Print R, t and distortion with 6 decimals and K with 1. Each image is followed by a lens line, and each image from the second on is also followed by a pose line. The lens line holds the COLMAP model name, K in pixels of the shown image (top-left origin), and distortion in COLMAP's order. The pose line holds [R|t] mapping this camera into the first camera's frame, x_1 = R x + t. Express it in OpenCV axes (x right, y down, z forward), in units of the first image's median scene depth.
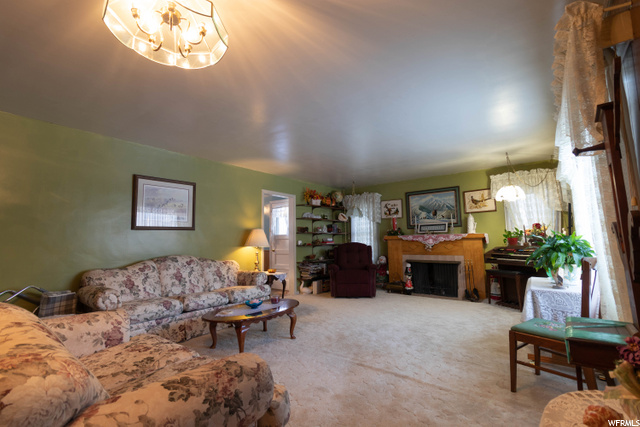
lens RADIAL K [[294.9, 0, 317.7], [0, 294.9, 209.4], [0, 0, 1]] dist [0.004142, -0.000693]
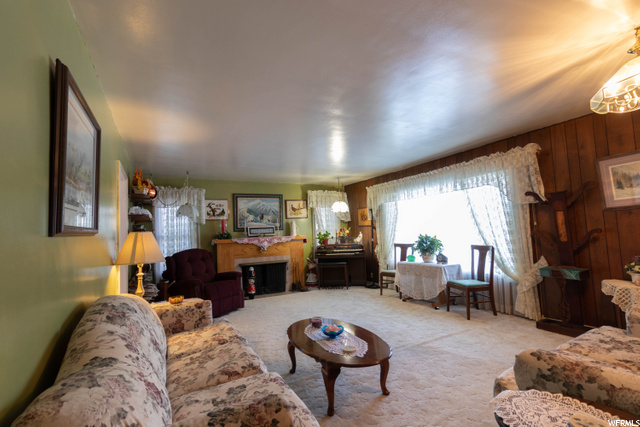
lens RADIAL K [[294.9, 0, 318.4], [0, 294.9, 213.8], [0, 0, 1]] dist [0.004142, -0.000693]
pose [[0.387130, 0.060310, 0.920051, -0.516607], [-0.062163, 0.997295, -0.039217, 0.031181], [-0.919927, -0.042011, 0.389832, 0.420689]]
